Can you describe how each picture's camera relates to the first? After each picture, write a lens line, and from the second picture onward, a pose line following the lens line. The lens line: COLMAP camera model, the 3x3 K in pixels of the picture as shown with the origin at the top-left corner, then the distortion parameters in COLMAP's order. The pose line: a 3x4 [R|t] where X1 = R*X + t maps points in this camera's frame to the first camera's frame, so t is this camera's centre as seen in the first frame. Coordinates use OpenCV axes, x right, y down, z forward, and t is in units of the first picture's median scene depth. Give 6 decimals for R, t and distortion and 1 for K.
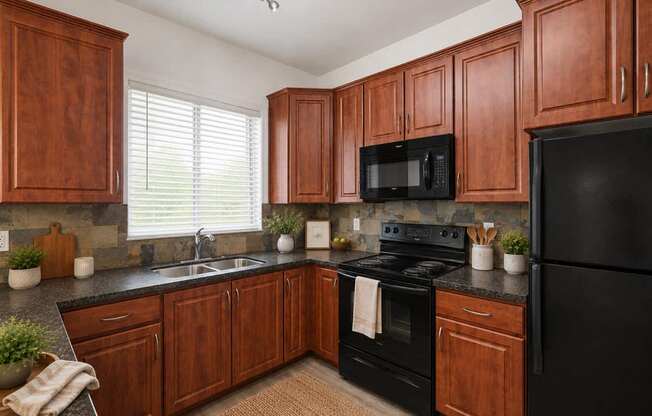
lens RADIAL K [[303.1, 0, 324.4], [0, 303.1, 203.7], [0, 0, 1]] dist [0.000005, 0.000424]
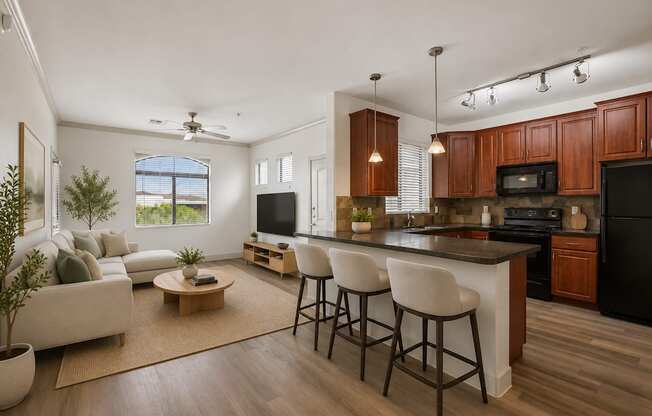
lens RADIAL K [[302.3, 0, 329.0], [0, 302.3, 208.8], [0, 0, 1]] dist [-0.003123, -0.000833]
pose [[0.993831, 0.007000, -0.110681, -0.823888], [-0.006910, 0.999975, 0.001200, 0.090428], [0.110687, -0.000428, 0.993855, -1.107600]]
